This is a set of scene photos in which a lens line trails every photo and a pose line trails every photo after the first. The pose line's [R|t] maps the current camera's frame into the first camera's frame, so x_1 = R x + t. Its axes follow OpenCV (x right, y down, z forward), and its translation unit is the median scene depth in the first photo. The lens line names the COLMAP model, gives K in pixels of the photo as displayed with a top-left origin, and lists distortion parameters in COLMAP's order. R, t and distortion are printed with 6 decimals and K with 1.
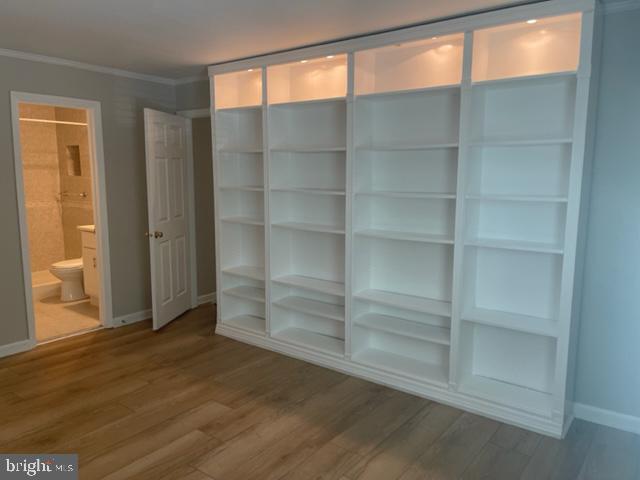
lens RADIAL K [[483.7, 0, 317.7], [0, 483.7, 239.2], [0, 0, 1]] dist [0.048592, -0.046618]
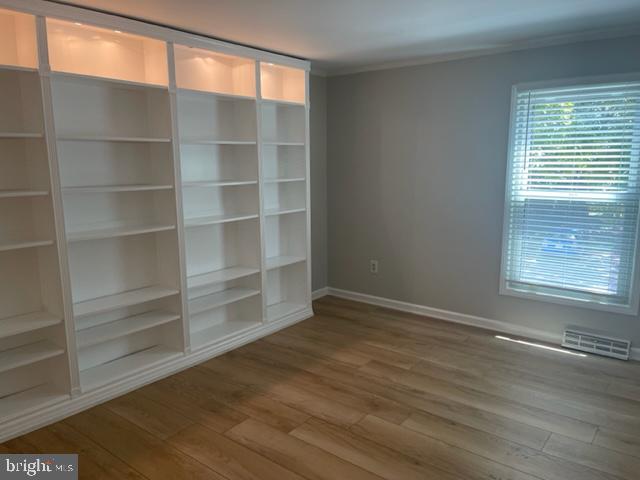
lens RADIAL K [[483.7, 0, 319.3], [0, 483.7, 240.8], [0, 0, 1]] dist [0.048592, -0.046618]
pose [[0.018681, -0.165108, 0.986099, -0.820110], [0.153833, 0.975002, 0.160335, -0.089073], [-0.987920, 0.148700, 0.043613, 0.612808]]
